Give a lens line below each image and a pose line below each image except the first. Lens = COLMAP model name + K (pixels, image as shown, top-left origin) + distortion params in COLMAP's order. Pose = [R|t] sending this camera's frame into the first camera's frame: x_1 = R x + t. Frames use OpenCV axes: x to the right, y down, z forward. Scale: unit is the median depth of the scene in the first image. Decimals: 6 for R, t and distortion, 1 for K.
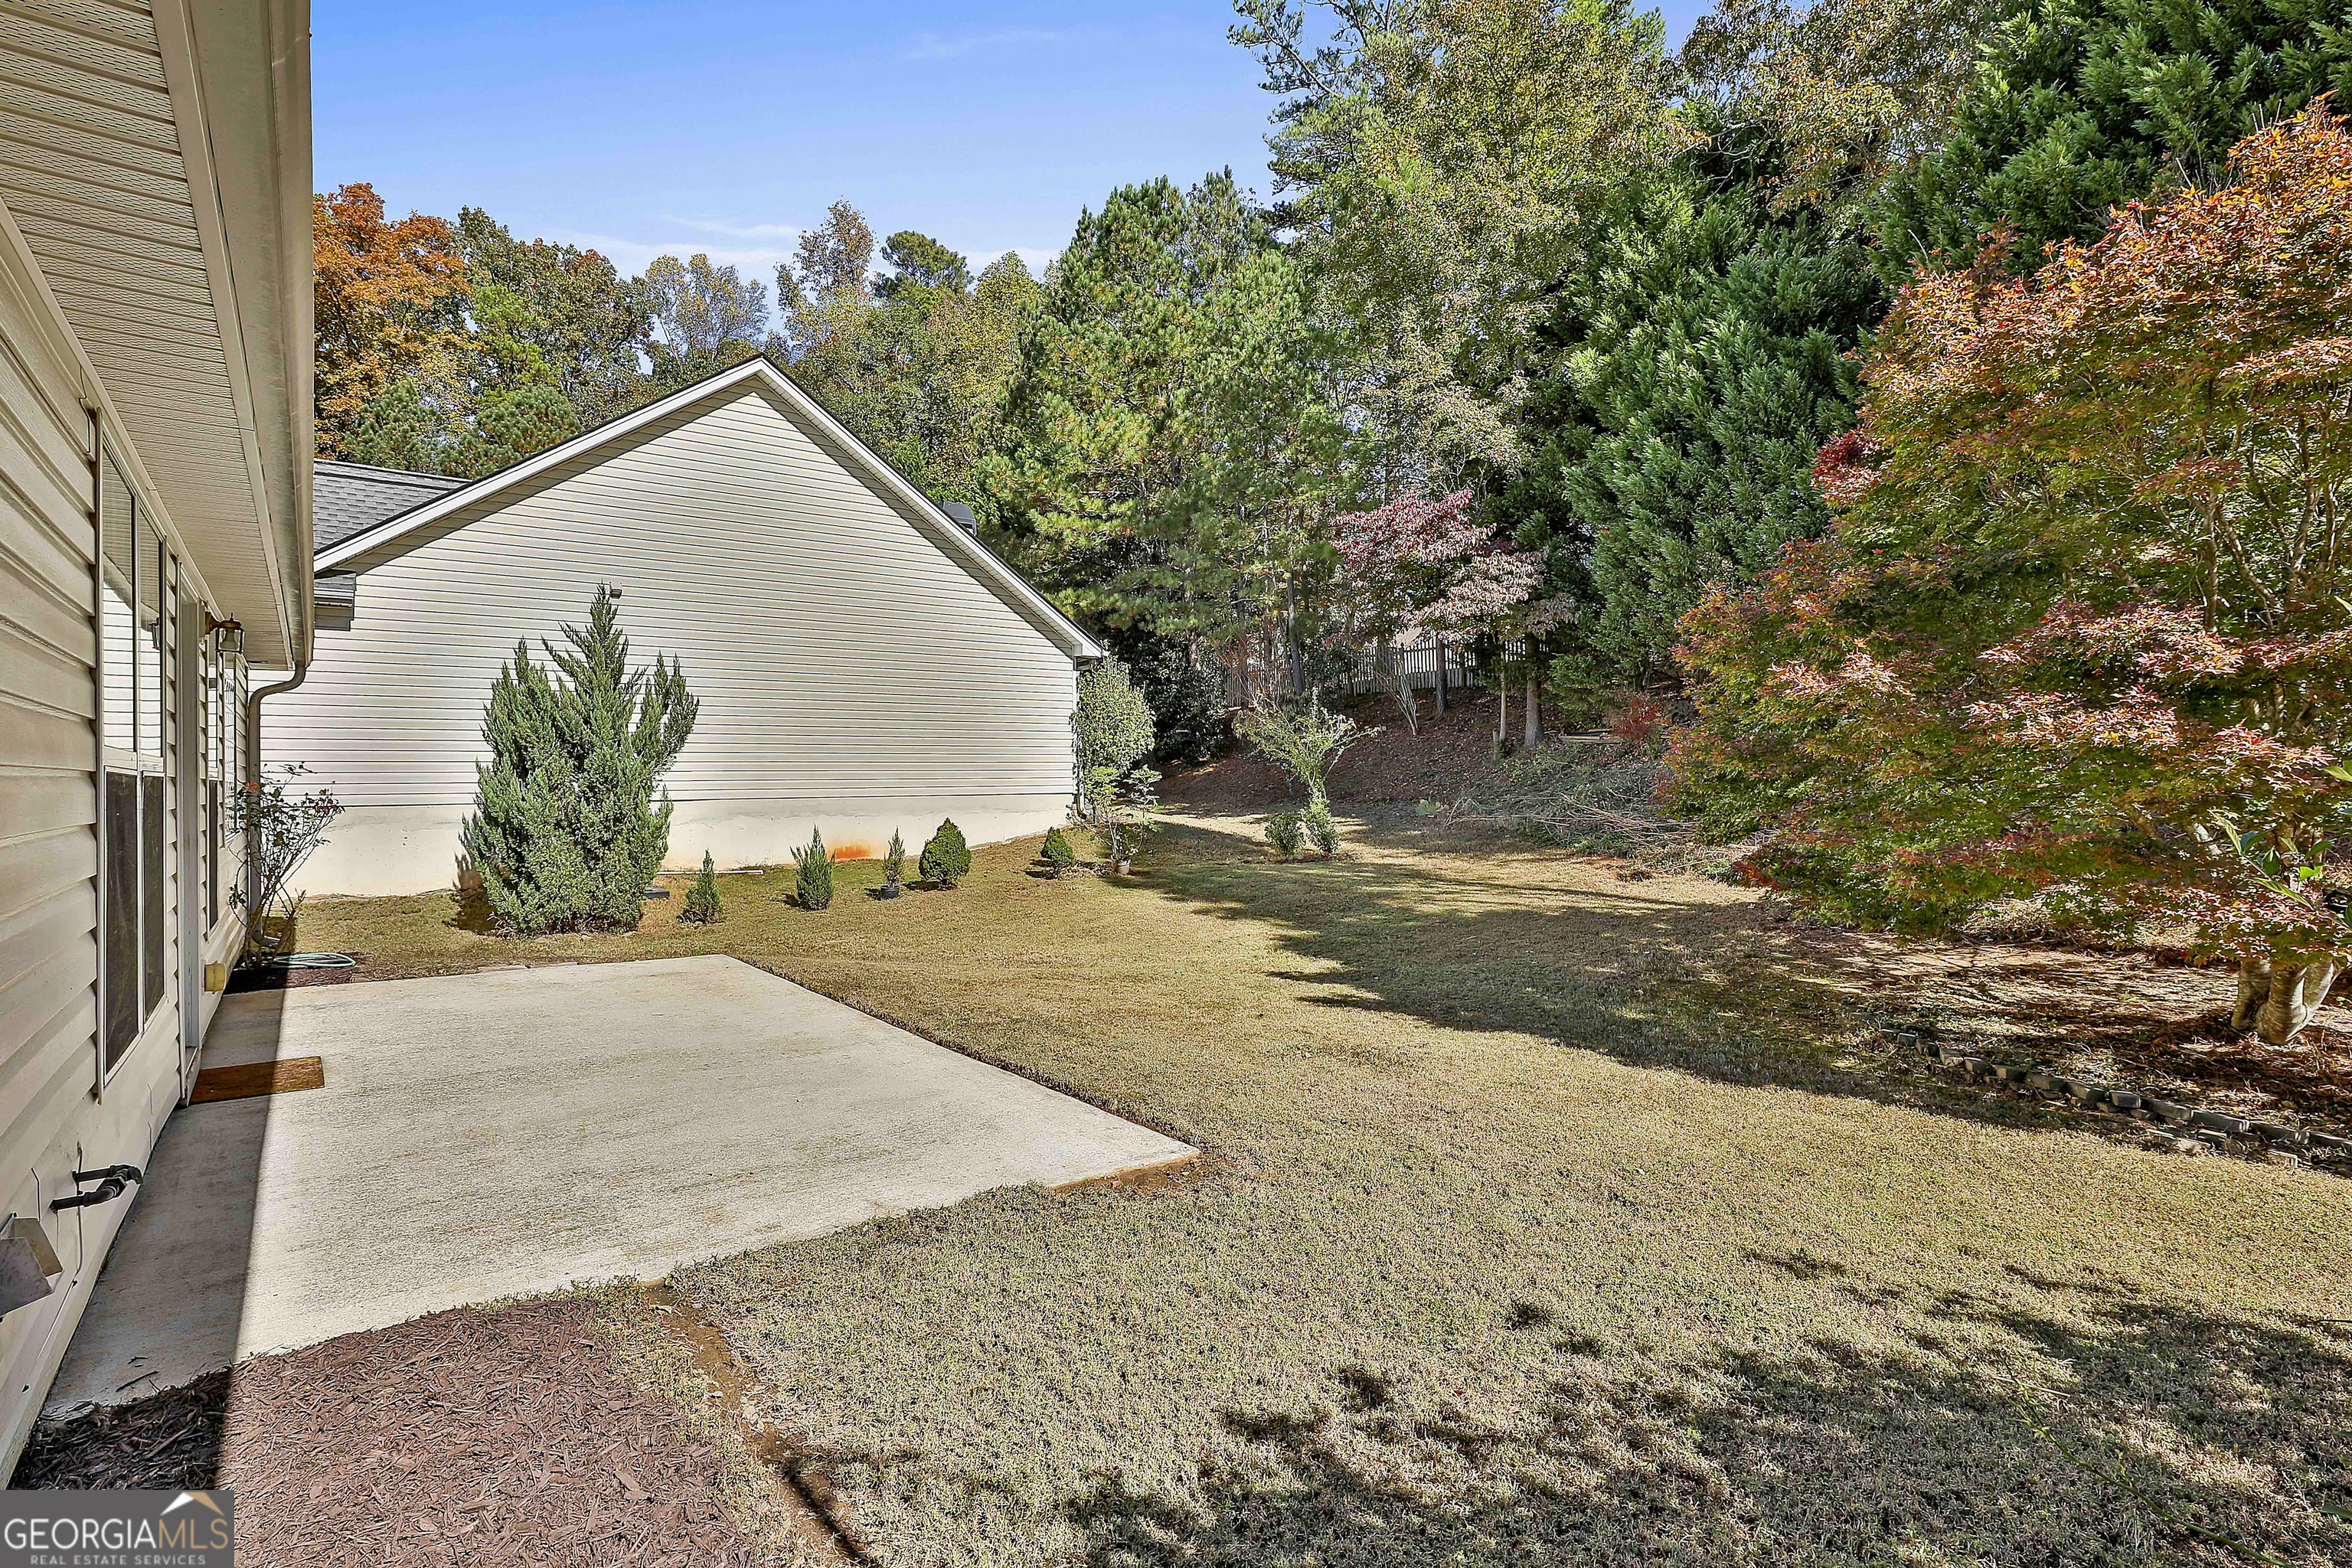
lens RADIAL K [[1127.9, 0, 1183.3], [0, 1127.9, 773.2], [0, 0, 1]] dist [-0.013136, 0.010316]
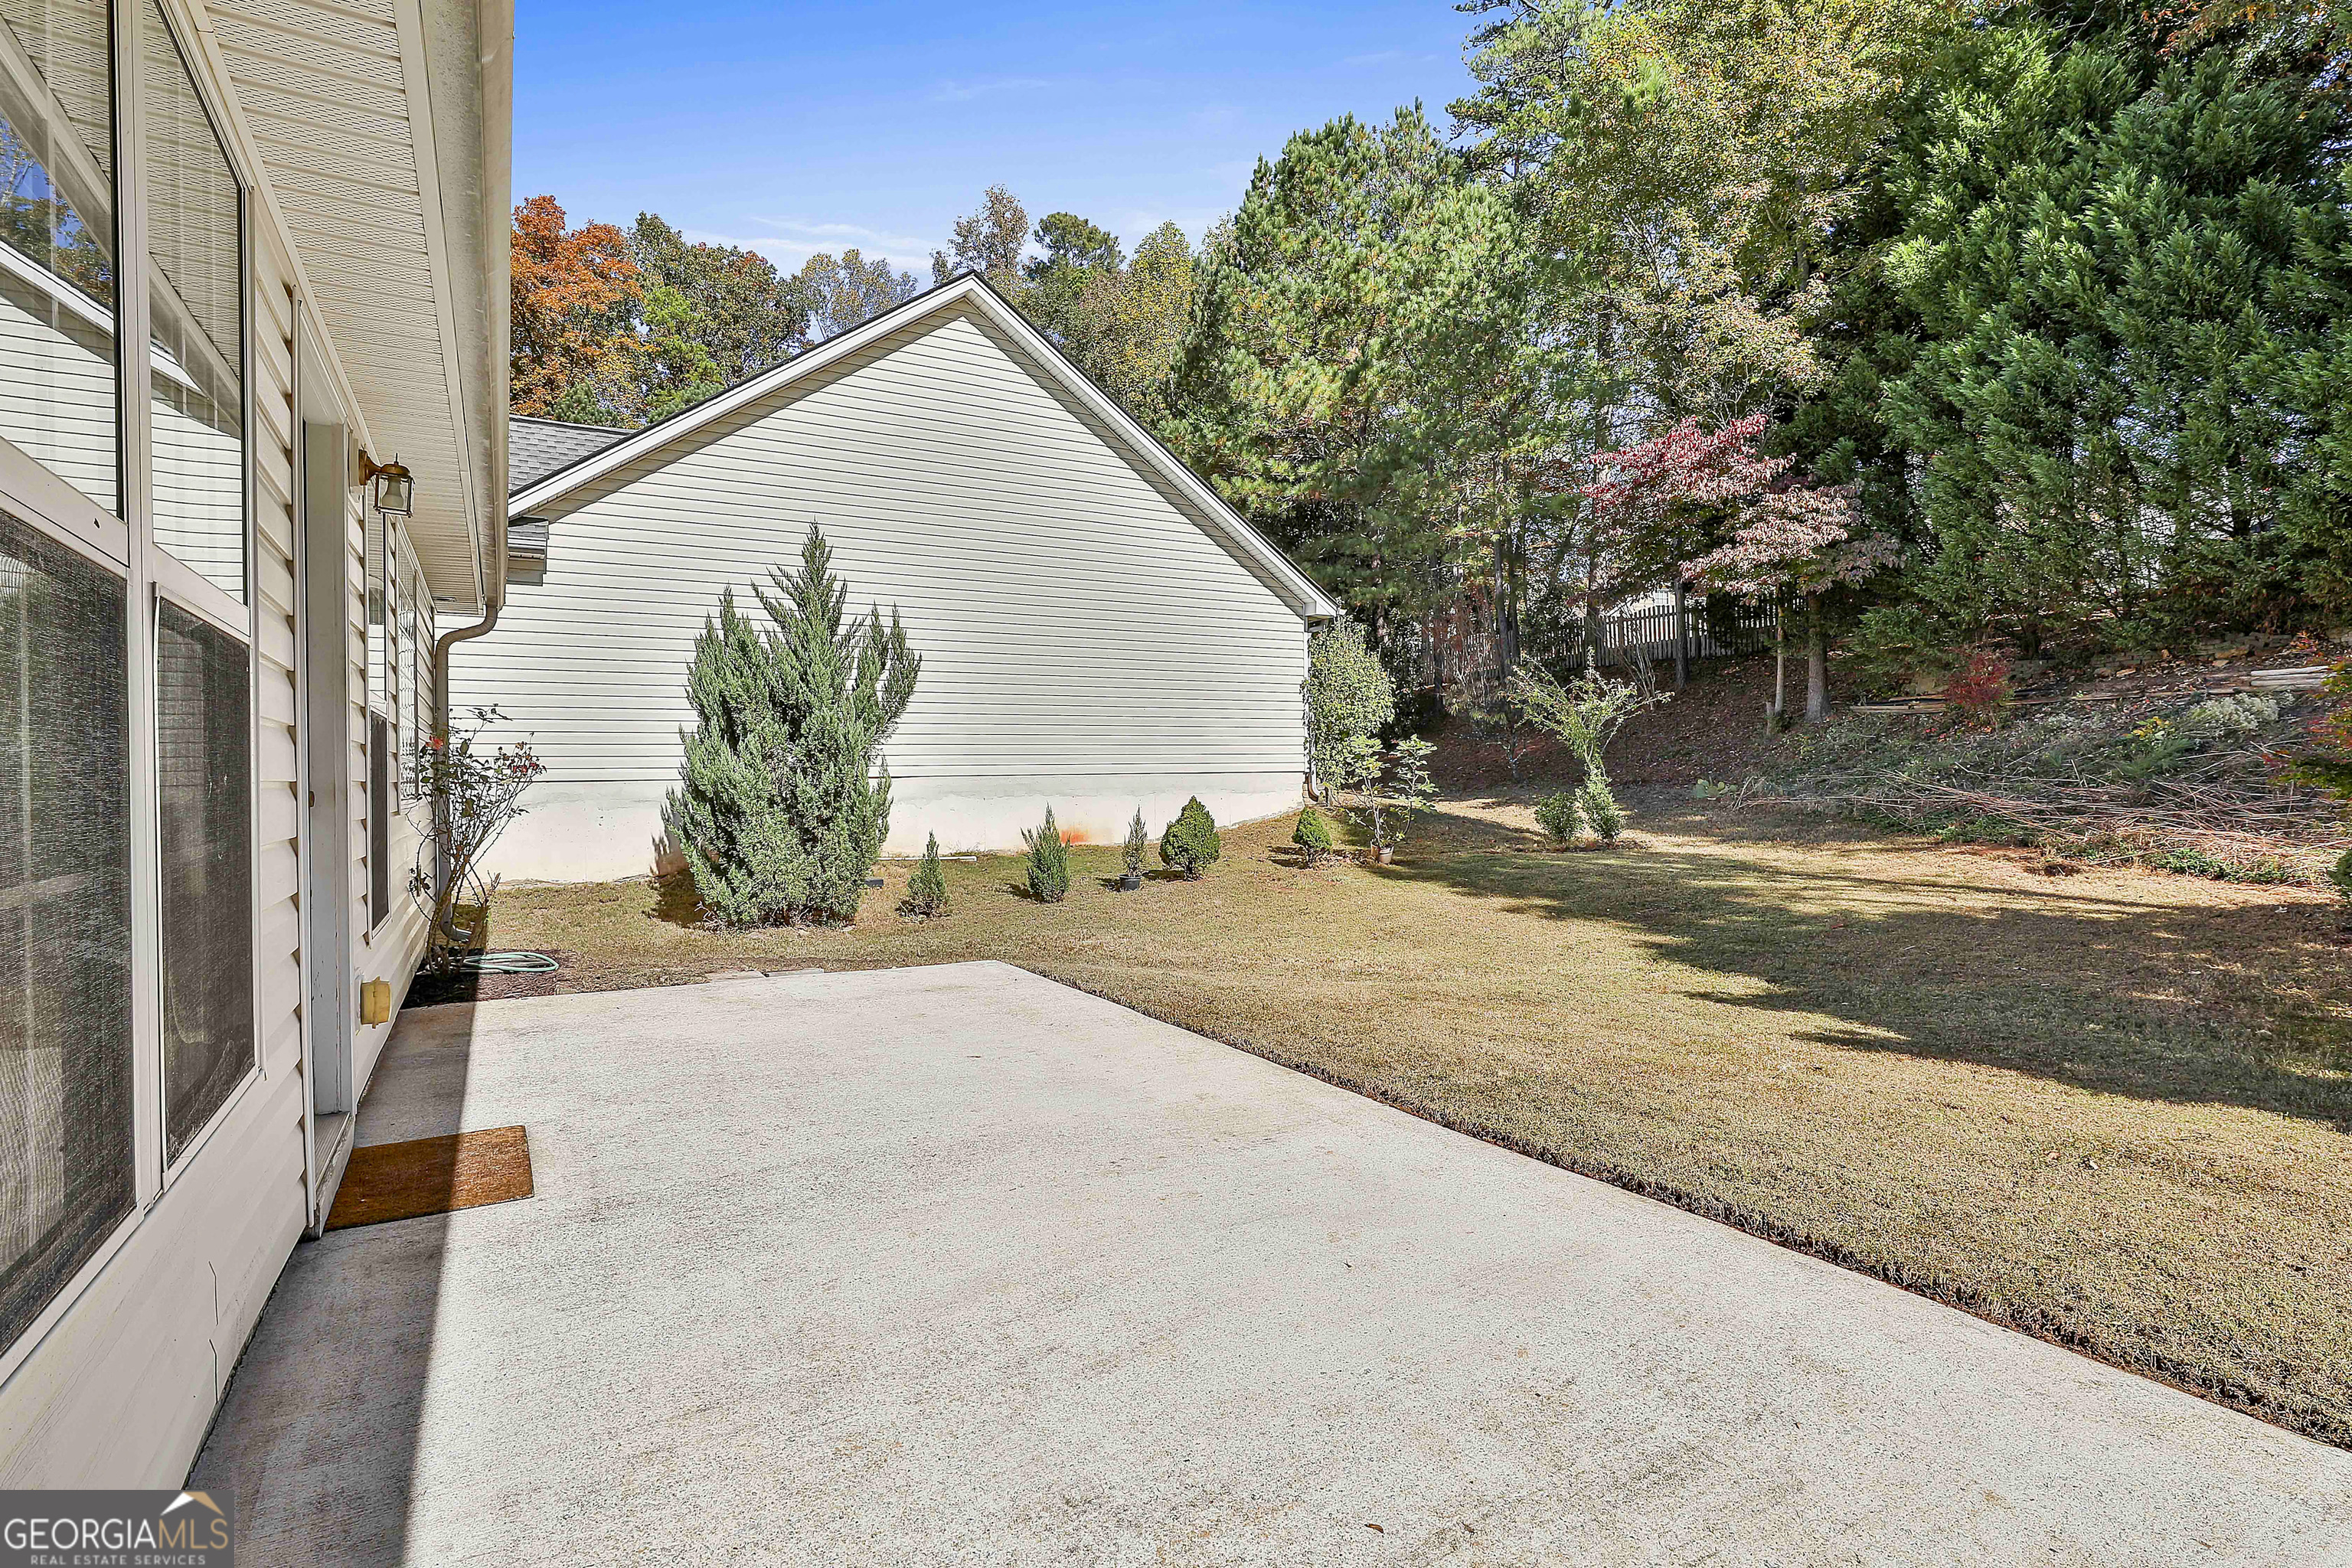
lens RADIAL K [[1127.9, 0, 1183.3], [0, 1127.9, 773.2], [0, 0, 1]] dist [-0.013136, 0.010316]
pose [[0.993373, -0.002507, -0.114907, -0.092021], [0.003288, 0.999973, 0.006605, 0.013002], [0.114888, -0.006939, 0.993354, 0.116890]]
